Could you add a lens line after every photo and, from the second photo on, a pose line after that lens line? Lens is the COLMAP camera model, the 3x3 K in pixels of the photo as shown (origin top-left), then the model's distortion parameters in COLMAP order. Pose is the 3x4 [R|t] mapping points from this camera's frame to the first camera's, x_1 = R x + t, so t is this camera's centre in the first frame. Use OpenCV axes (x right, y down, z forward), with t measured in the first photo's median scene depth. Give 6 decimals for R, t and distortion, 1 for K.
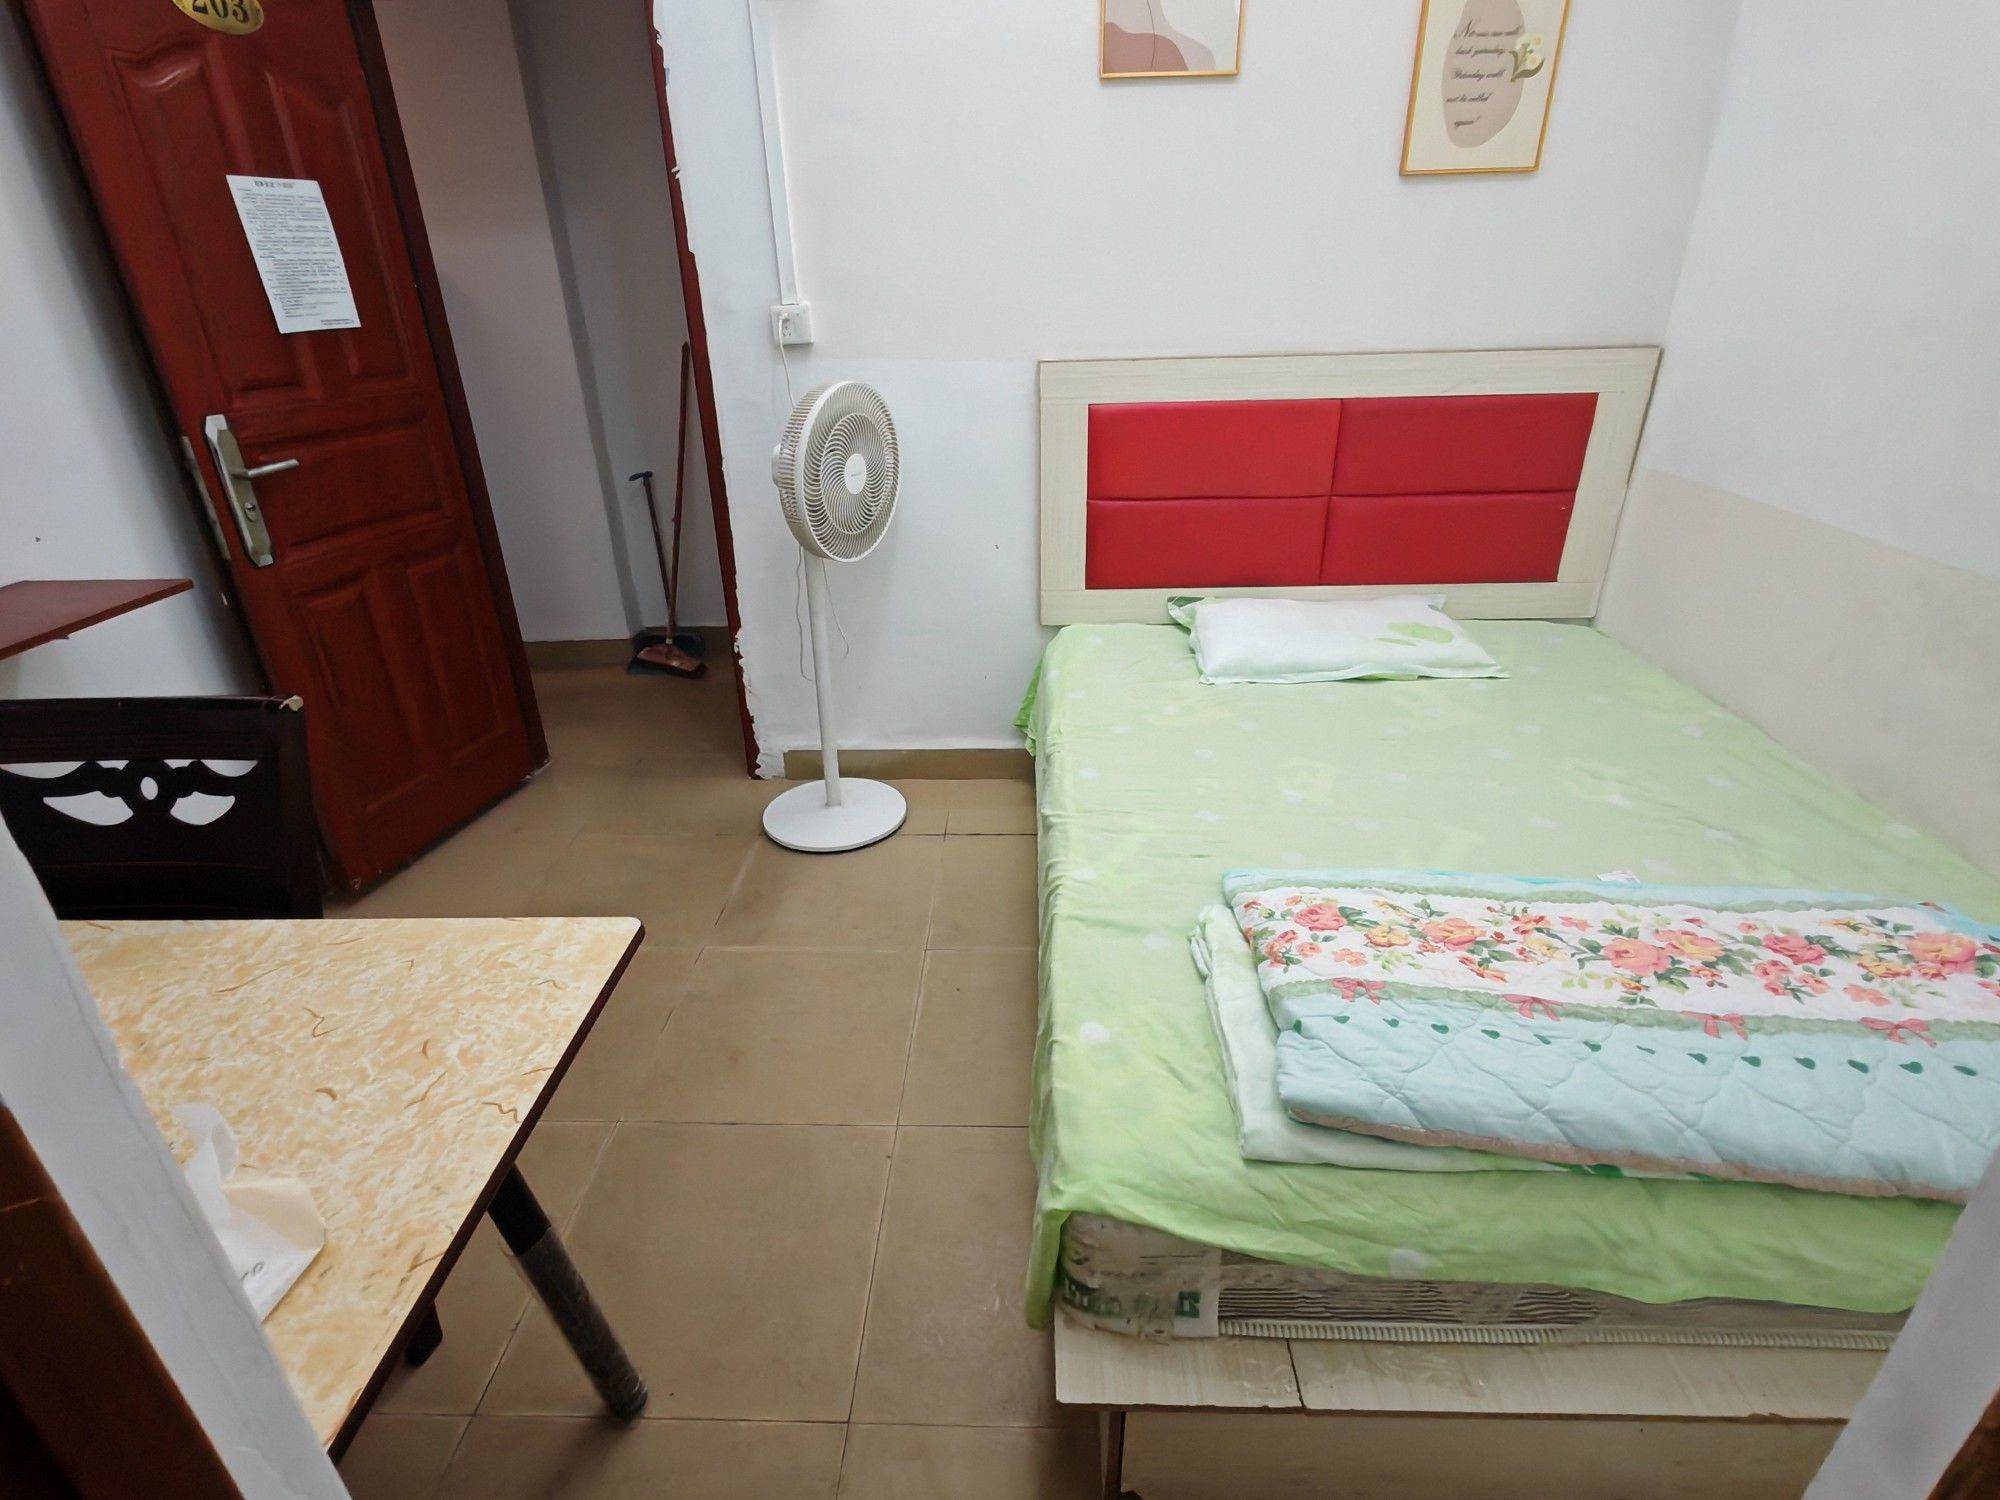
lens RADIAL K [[986.5, 0, 997.9], [0, 986.5, 749.7], [0, 0, 1]] dist [-0.006026, 0.003918]
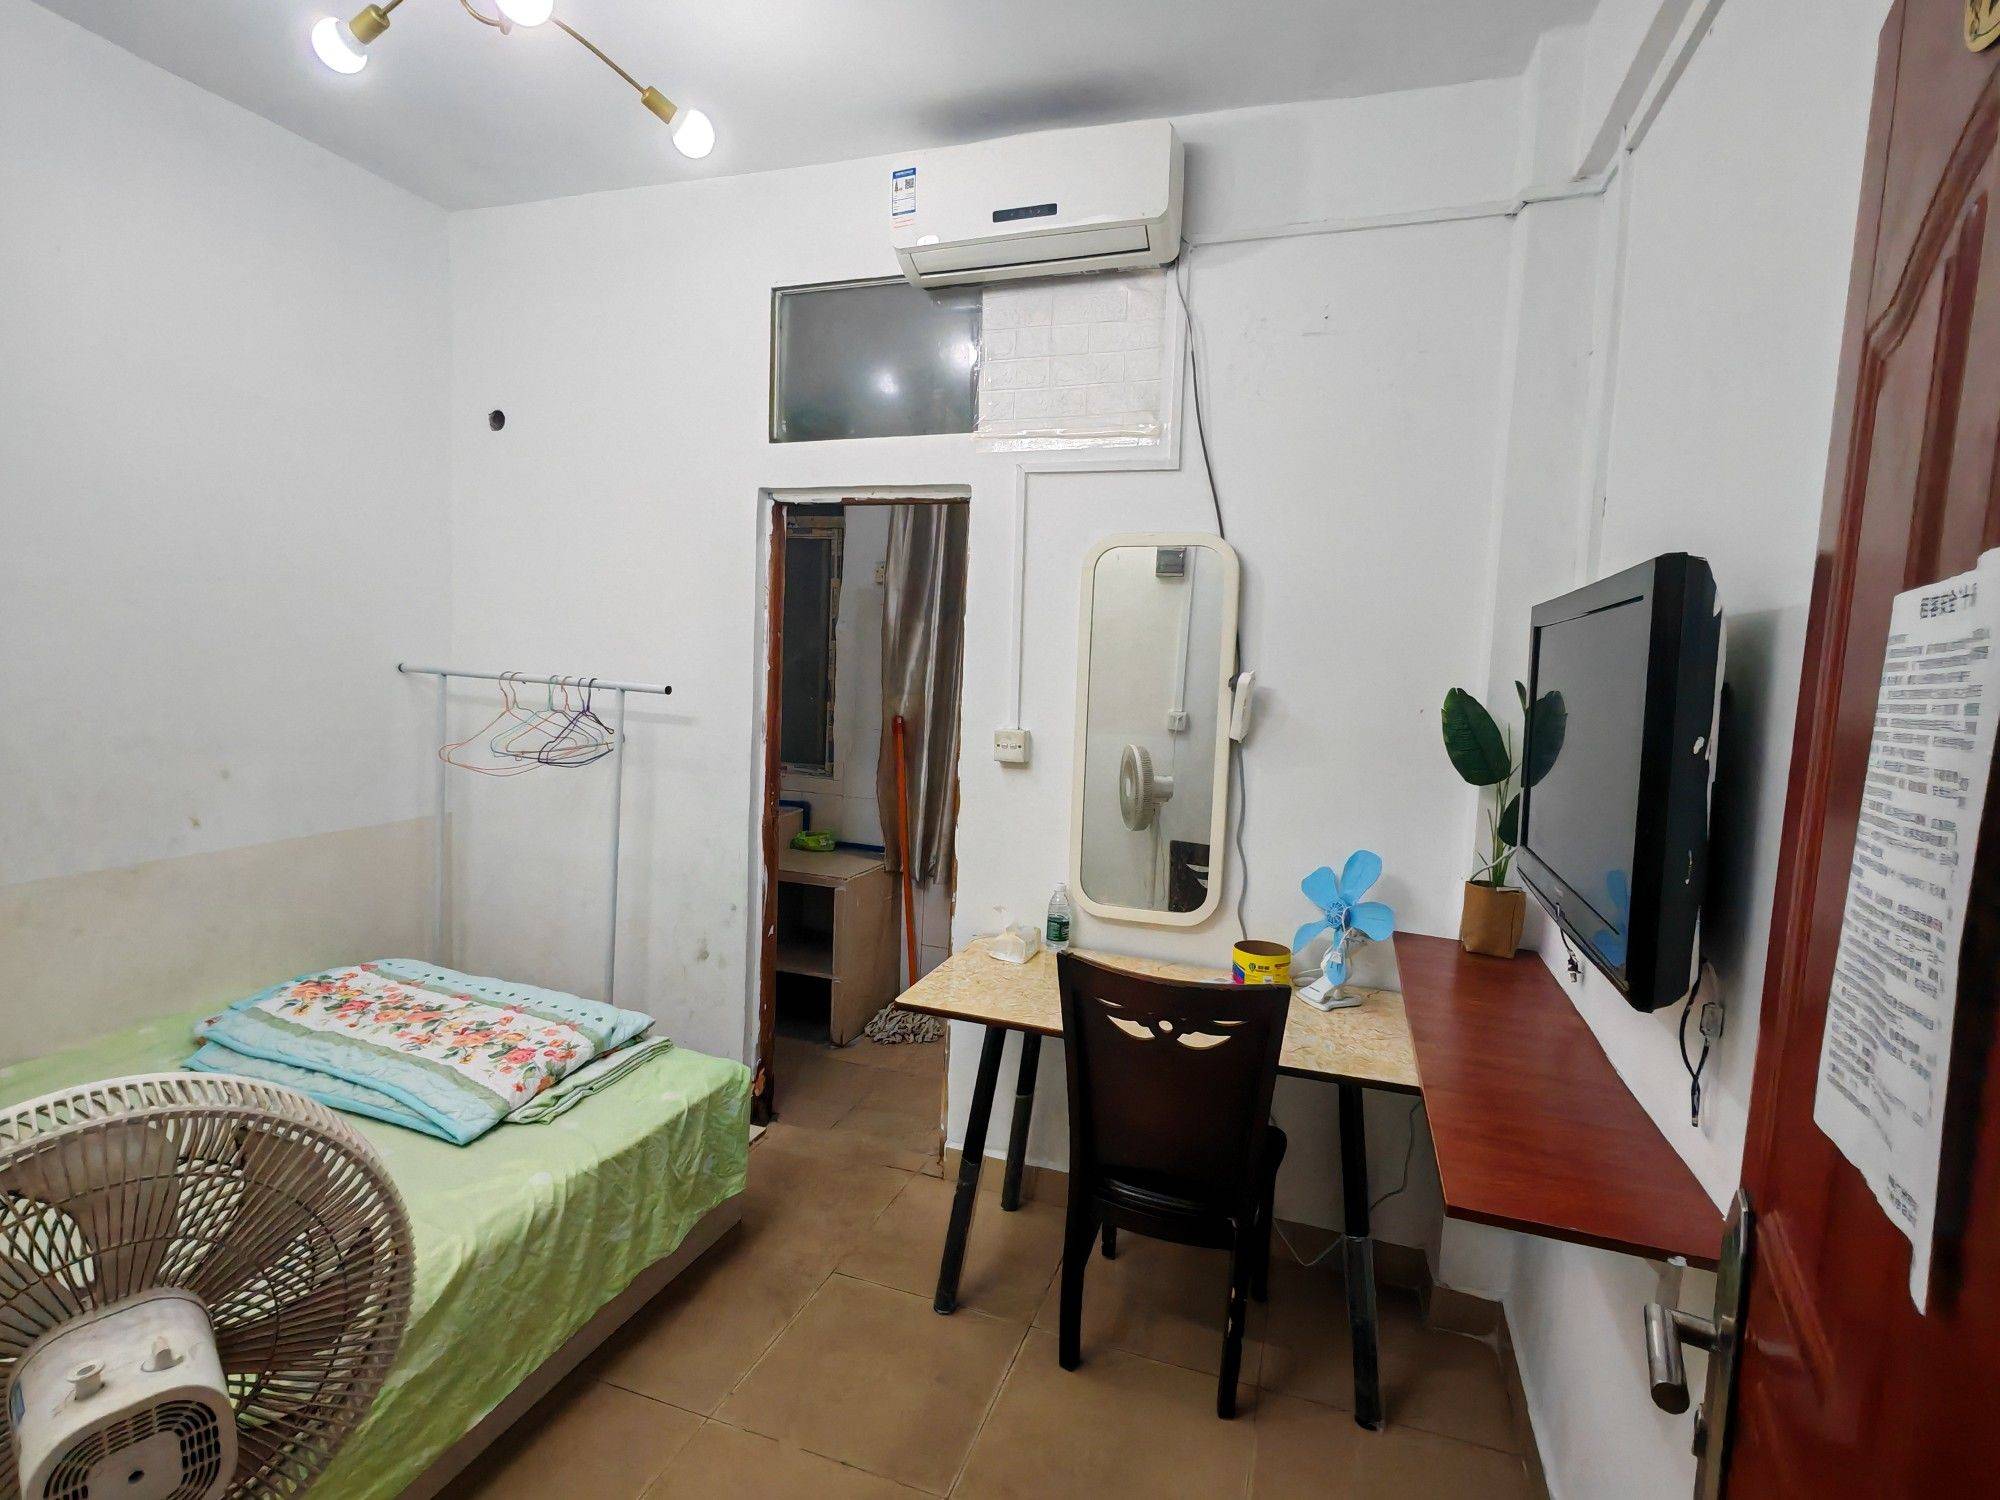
lens RADIAL K [[983.7, 0, 994.1], [0, 983.7, 750.2], [0, 0, 1]] dist [-0.004873, 0.003208]
pose [[-0.954692, -0.049858, 0.293390, -0.548546], [0.105265, 0.865557, 0.489622, -0.610814], [-0.278357, 0.498322, -0.821092, 1.142176]]
